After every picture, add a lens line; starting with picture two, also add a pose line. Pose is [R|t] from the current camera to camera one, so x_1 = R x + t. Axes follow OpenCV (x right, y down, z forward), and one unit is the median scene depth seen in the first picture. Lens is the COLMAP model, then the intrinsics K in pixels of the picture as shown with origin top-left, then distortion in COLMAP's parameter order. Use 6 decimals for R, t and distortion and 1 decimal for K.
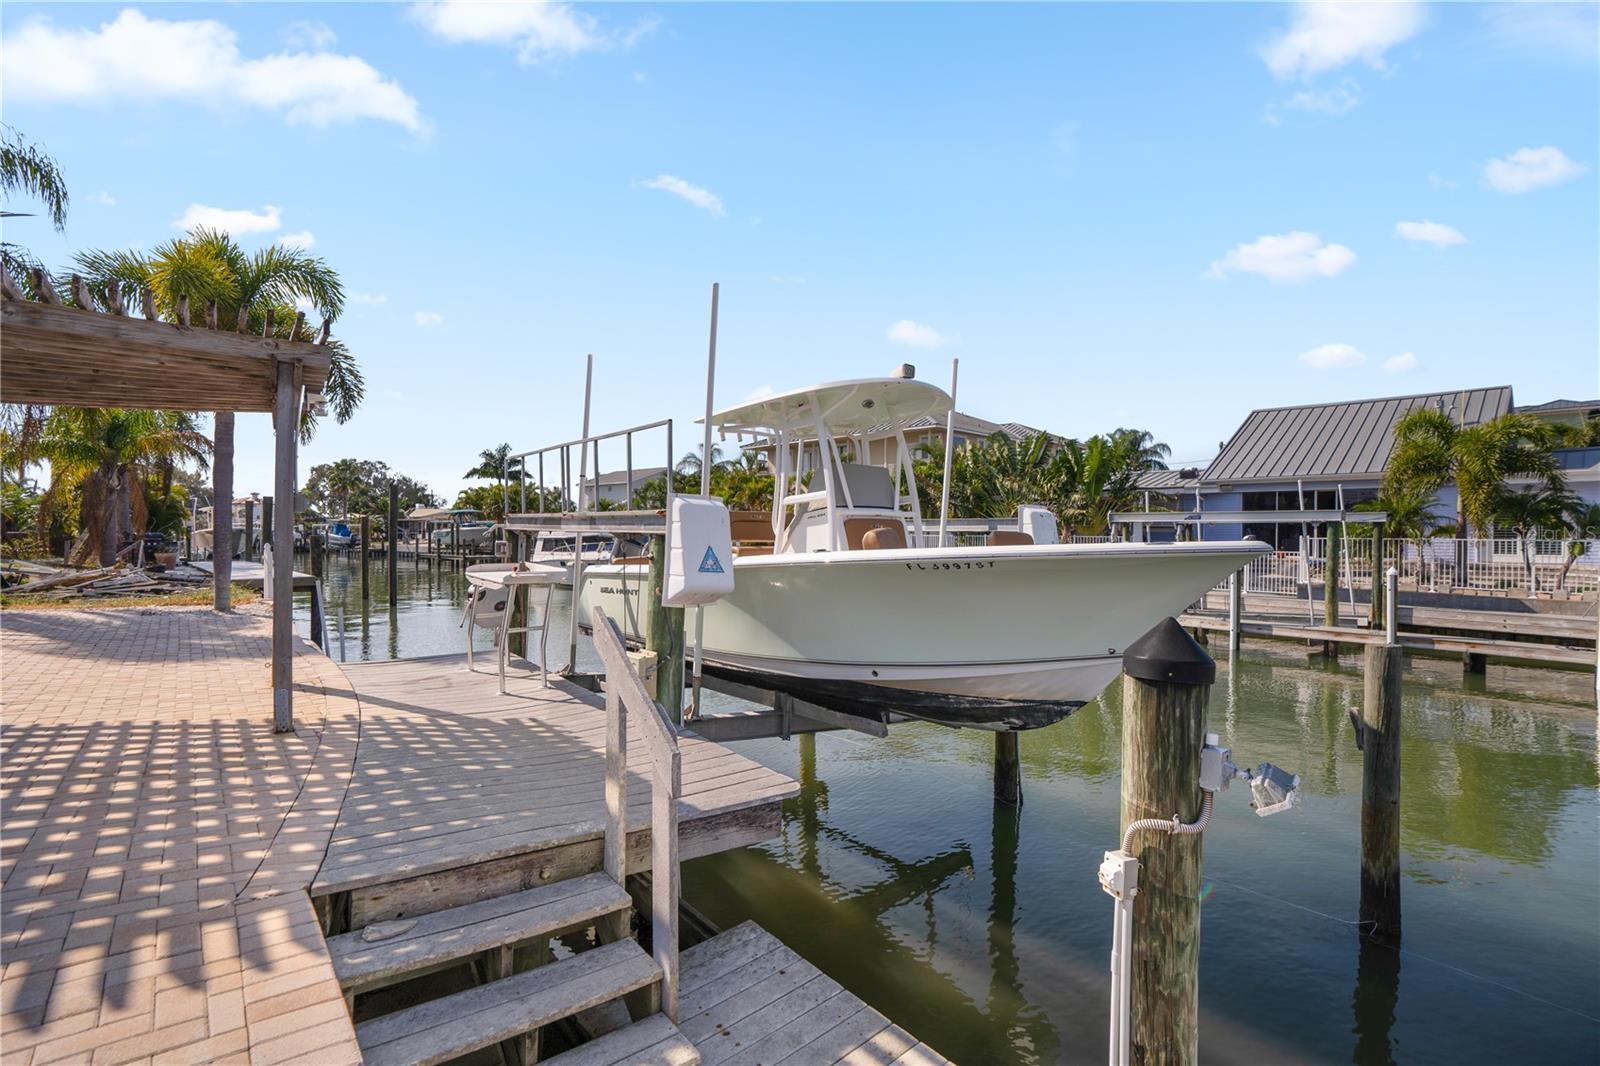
lens RADIAL K [[767.7, 0, 795.0], [0, 767.7, 528.7], [0, 0, 1]] dist [-0.074695, 0.031922]
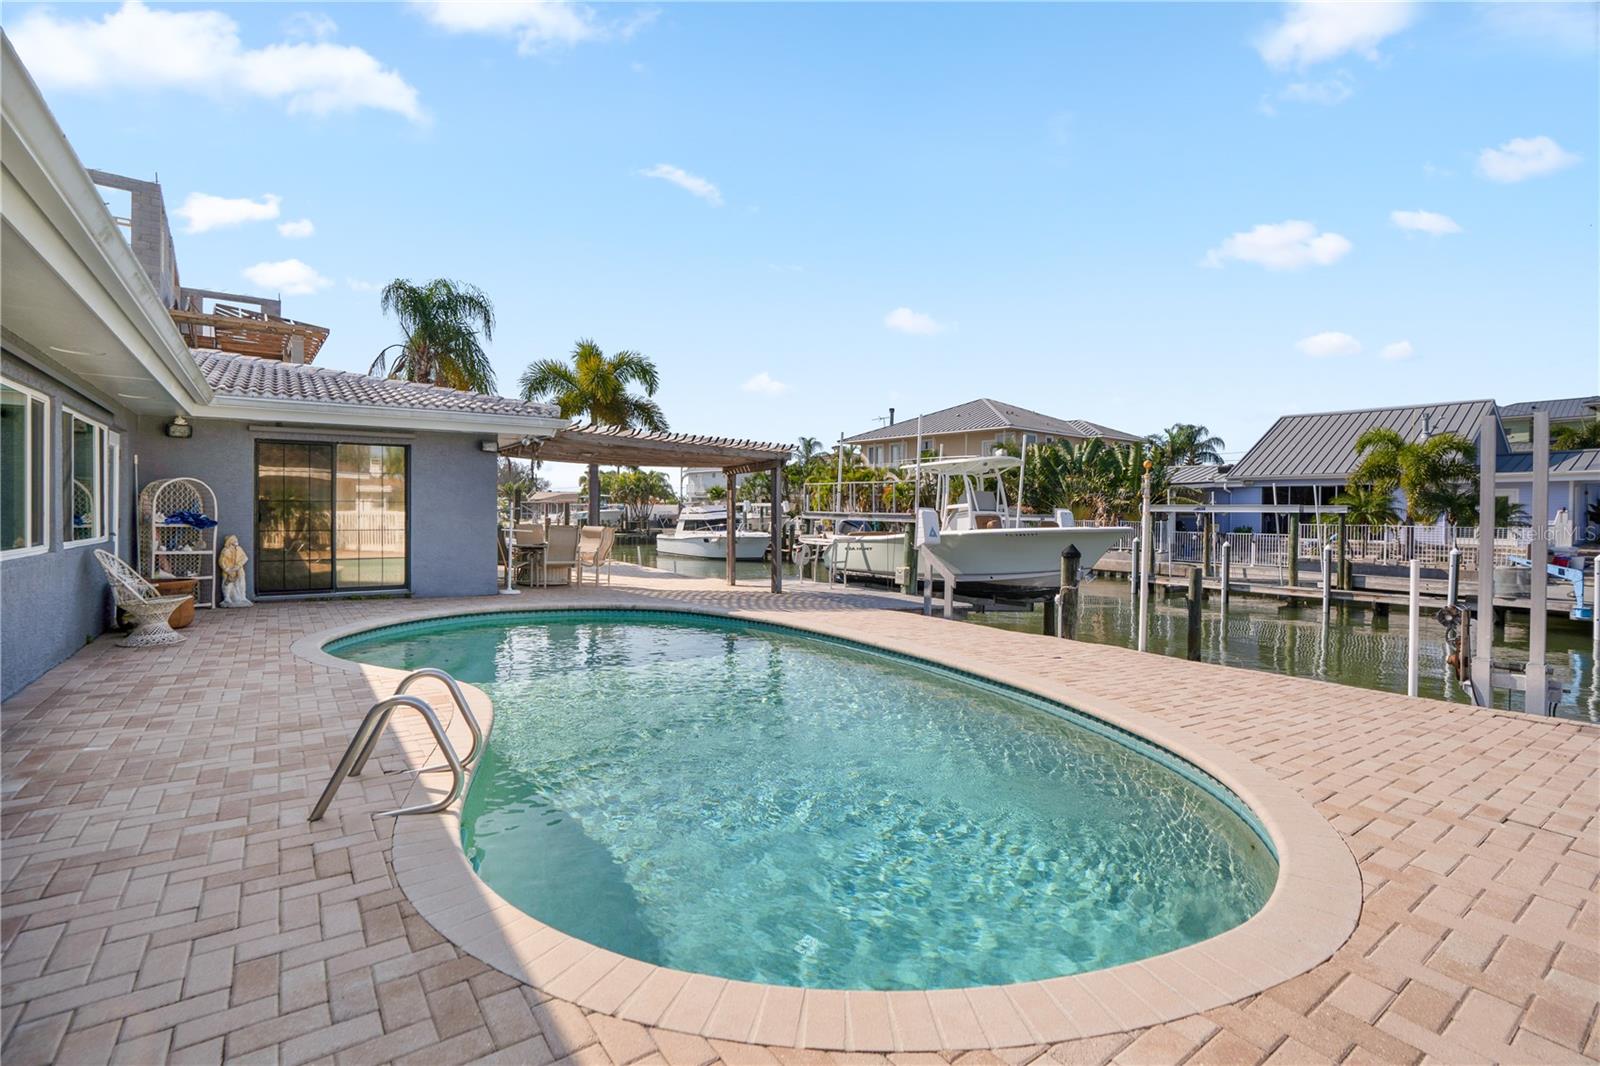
lens RADIAL K [[767.7, 0, 795.0], [0, 767.7, 528.7], [0, 0, 1]] dist [-0.074695, 0.031922]
pose [[0.996045, 0.006491, -0.088617, -0.097273], [-0.004342, 0.999692, 0.024426, -0.009697], [0.088749, -0.023945, 0.995766, -0.476940]]
